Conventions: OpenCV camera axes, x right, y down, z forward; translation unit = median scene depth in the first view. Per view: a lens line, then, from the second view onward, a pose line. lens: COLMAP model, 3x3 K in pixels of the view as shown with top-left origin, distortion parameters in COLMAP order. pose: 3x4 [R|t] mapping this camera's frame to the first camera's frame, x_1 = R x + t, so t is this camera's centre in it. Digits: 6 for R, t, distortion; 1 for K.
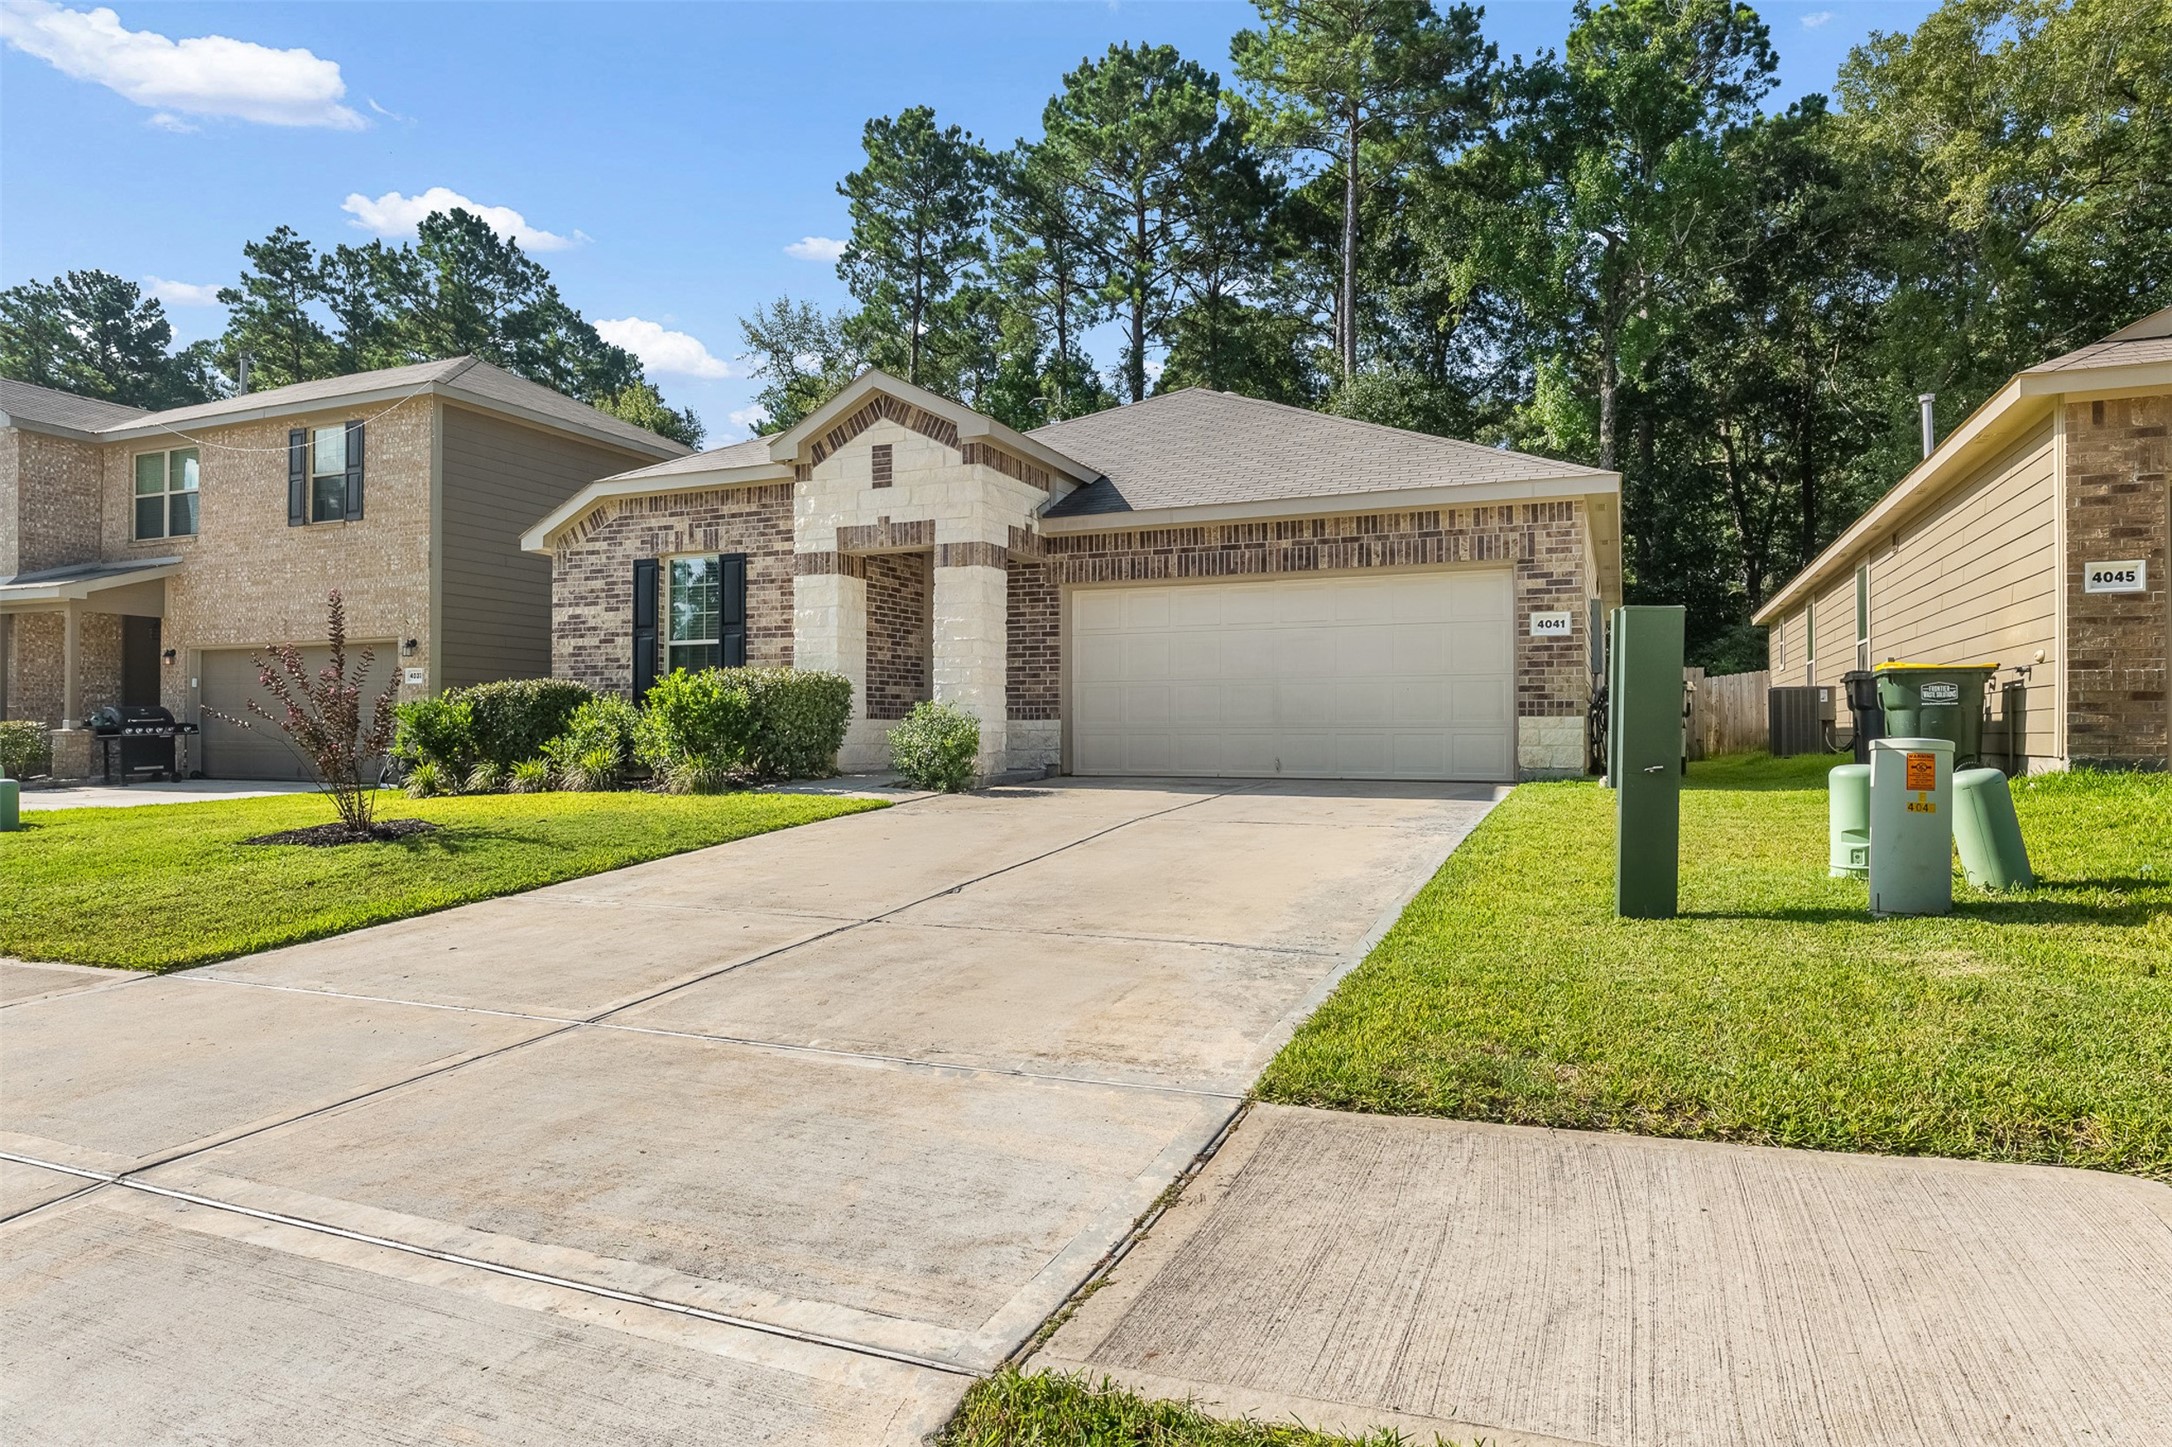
lens RADIAL K [[1247.4, 0, 1091.6], [0, 1247.4, 723.5], [0, 0, 1]] dist [0.003884, -0.004091]
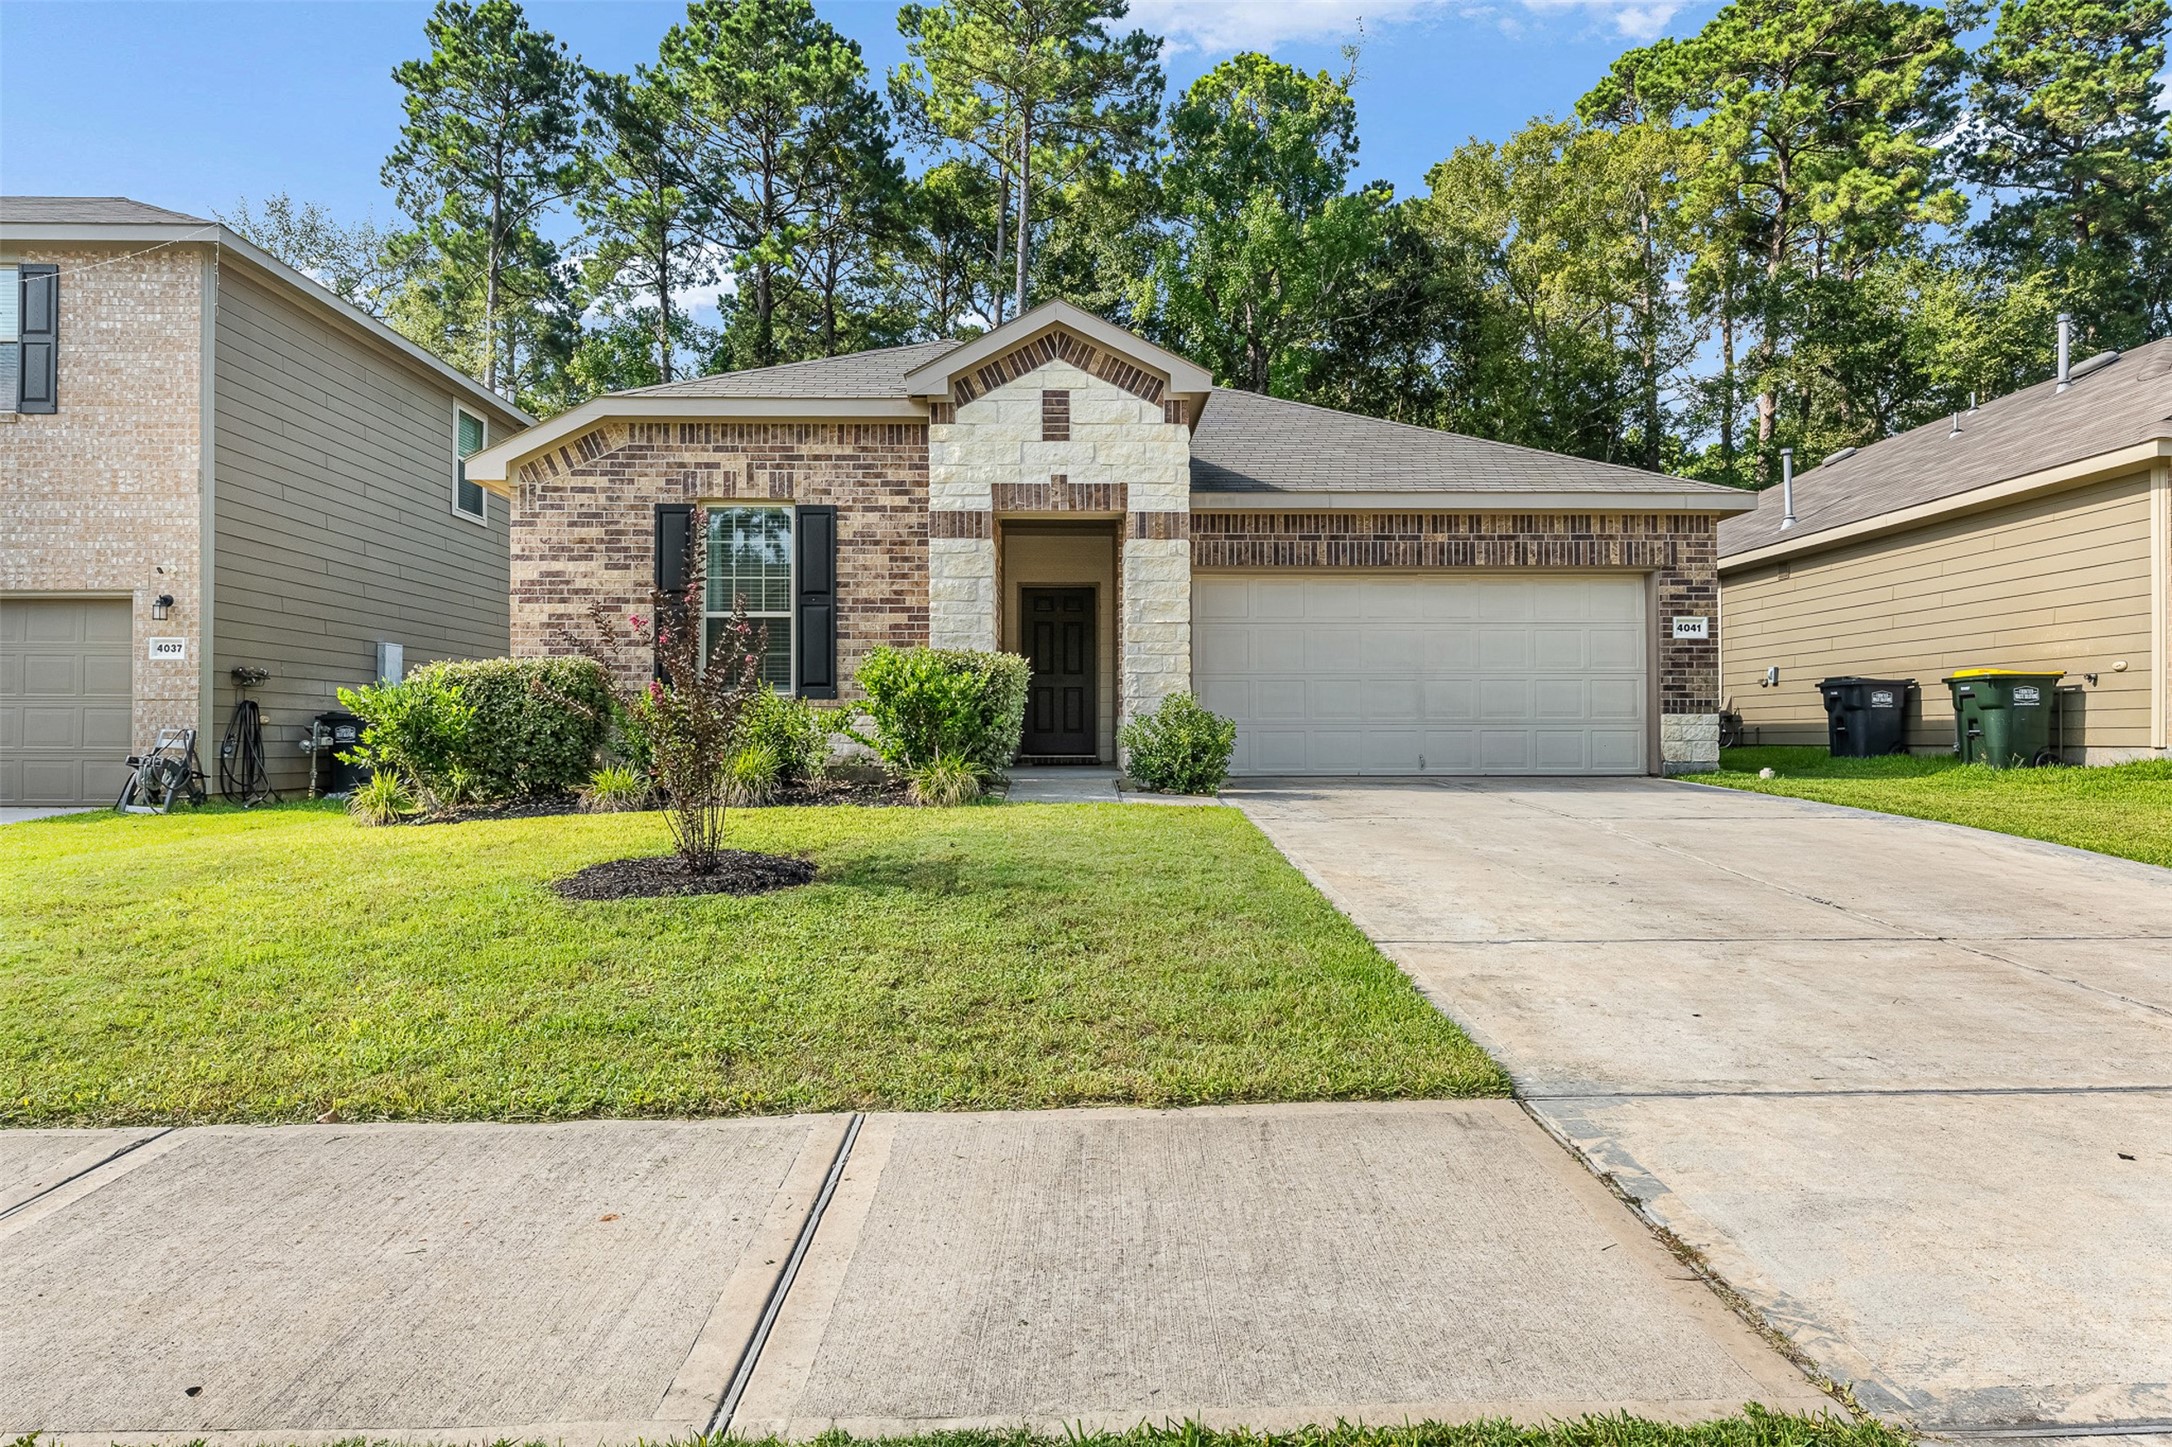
lens RADIAL K [[1247.4, 0, 1090.4], [0, 1247.4, 730.1], [0, 0, 1]] dist [0.003884, -0.004091]
pose [[0.907991, 0.000508, 0.418988, -0.486237], [-0.001533, 0.999997, 0.002111, 0.005956], [-0.418986, -0.002560, 0.907989, 0.212139]]
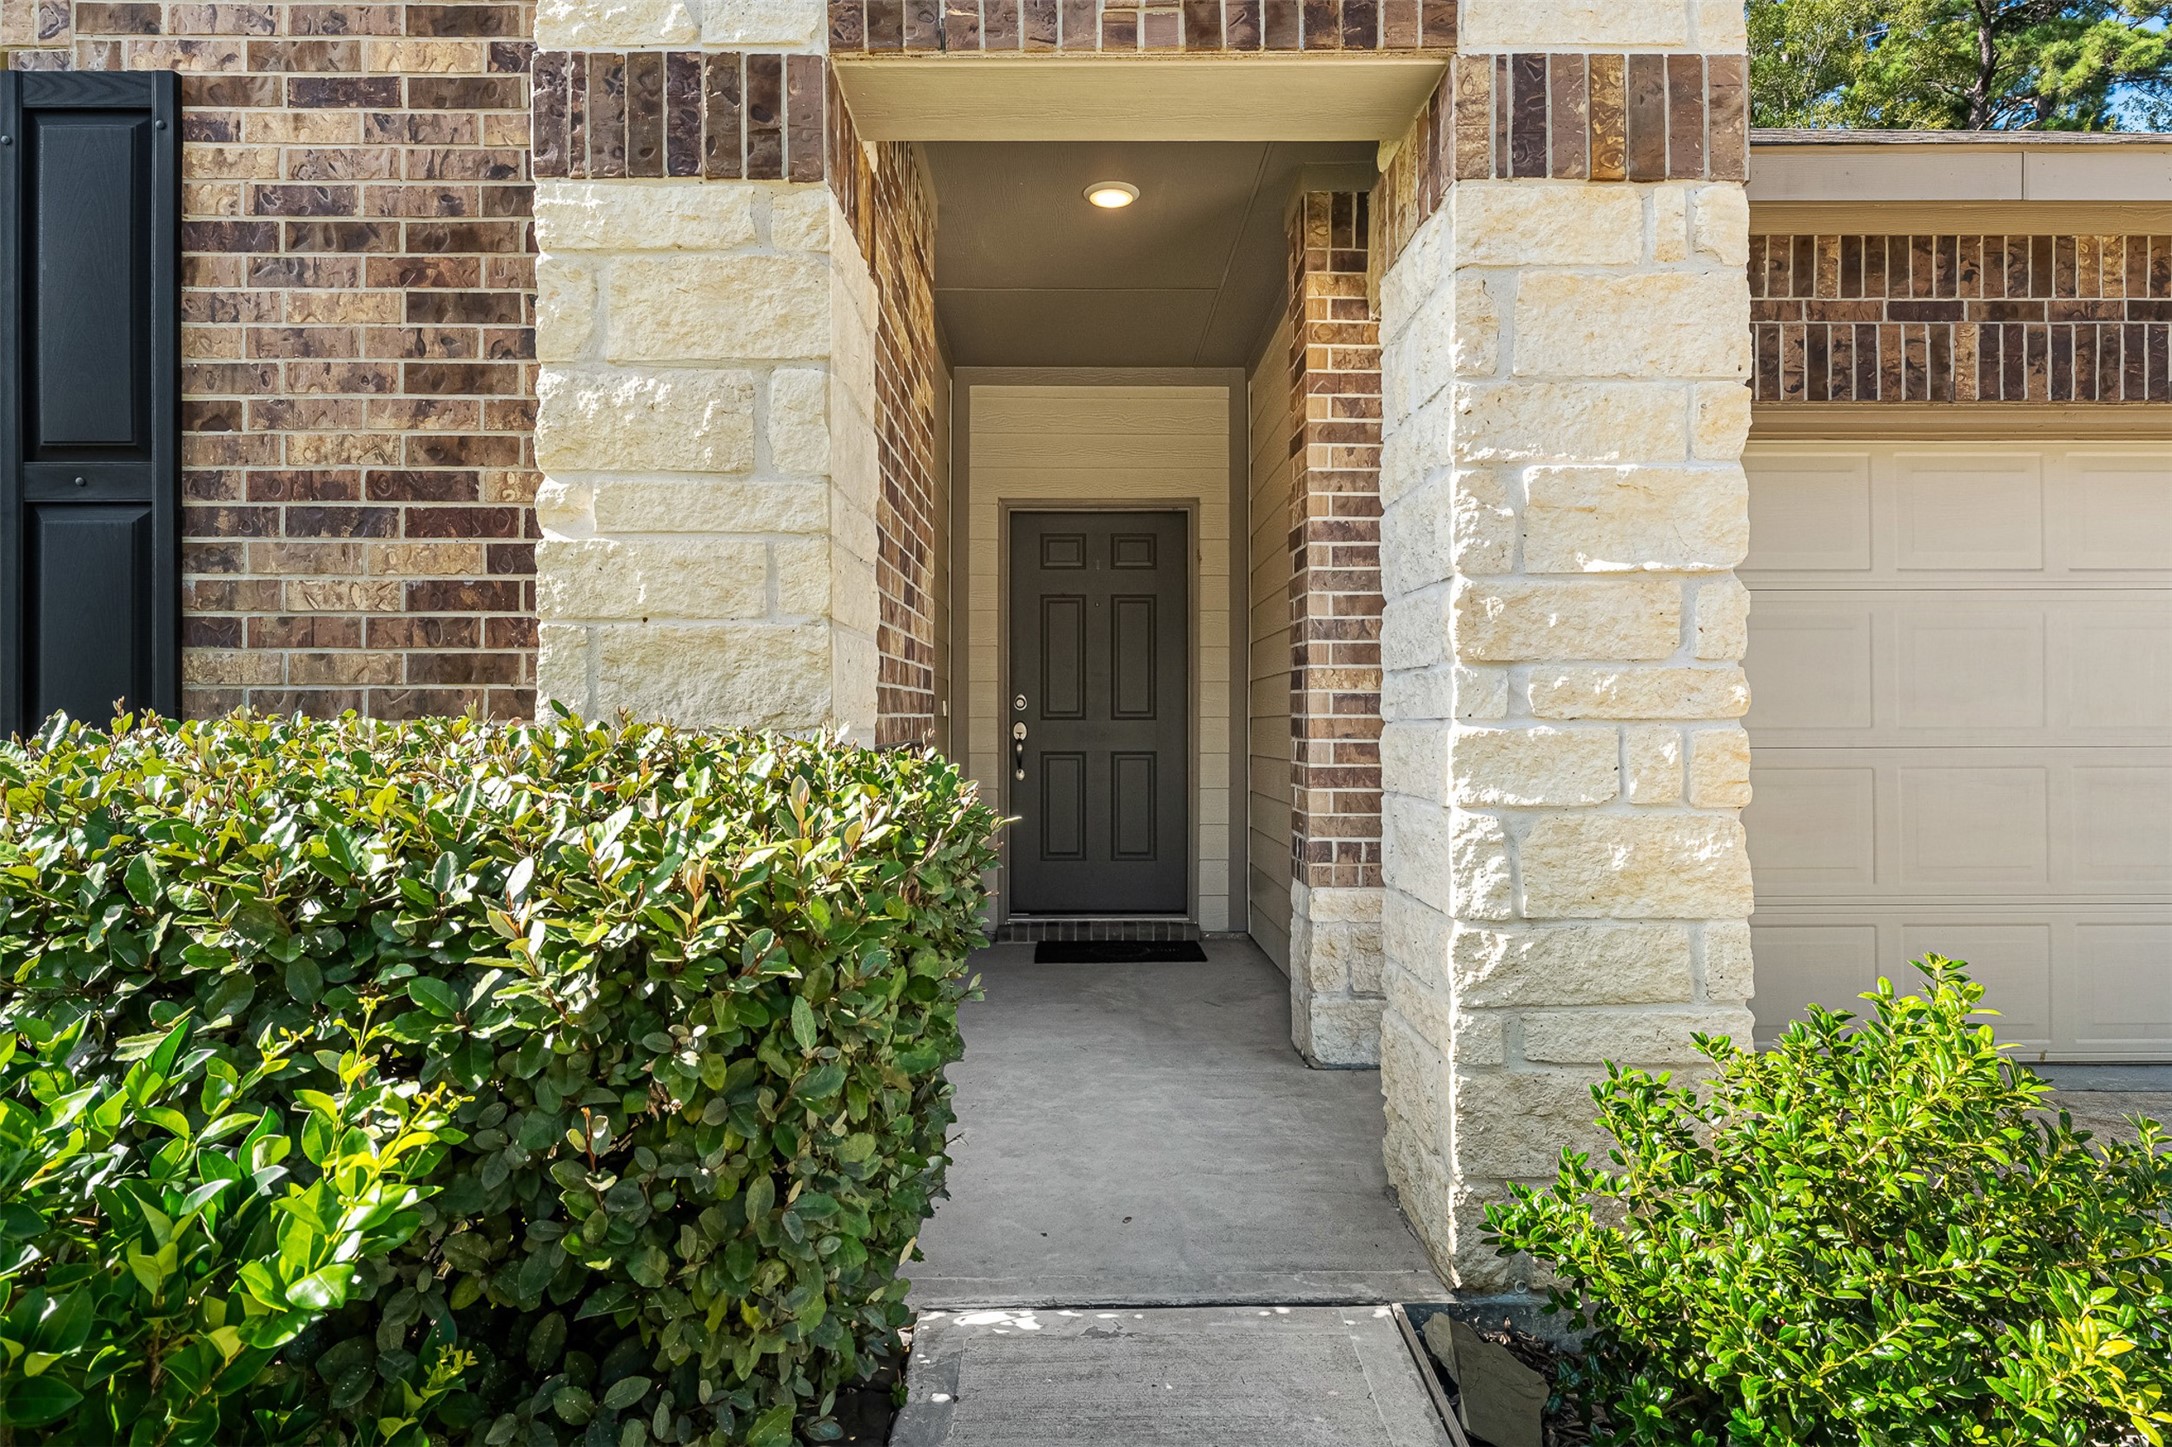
lens RADIAL K [[1247.4, 0, 1087.8], [0, 1247.4, 724.9], [0, 0, 1]] dist [0.003884, -0.004091]
pose [[0.914308, -0.002147, 0.405014, -0.239075], [-0.001751, 0.999956, 0.009253, -0.043265], [-0.405016, -0.009169, 0.914264, 0.807979]]
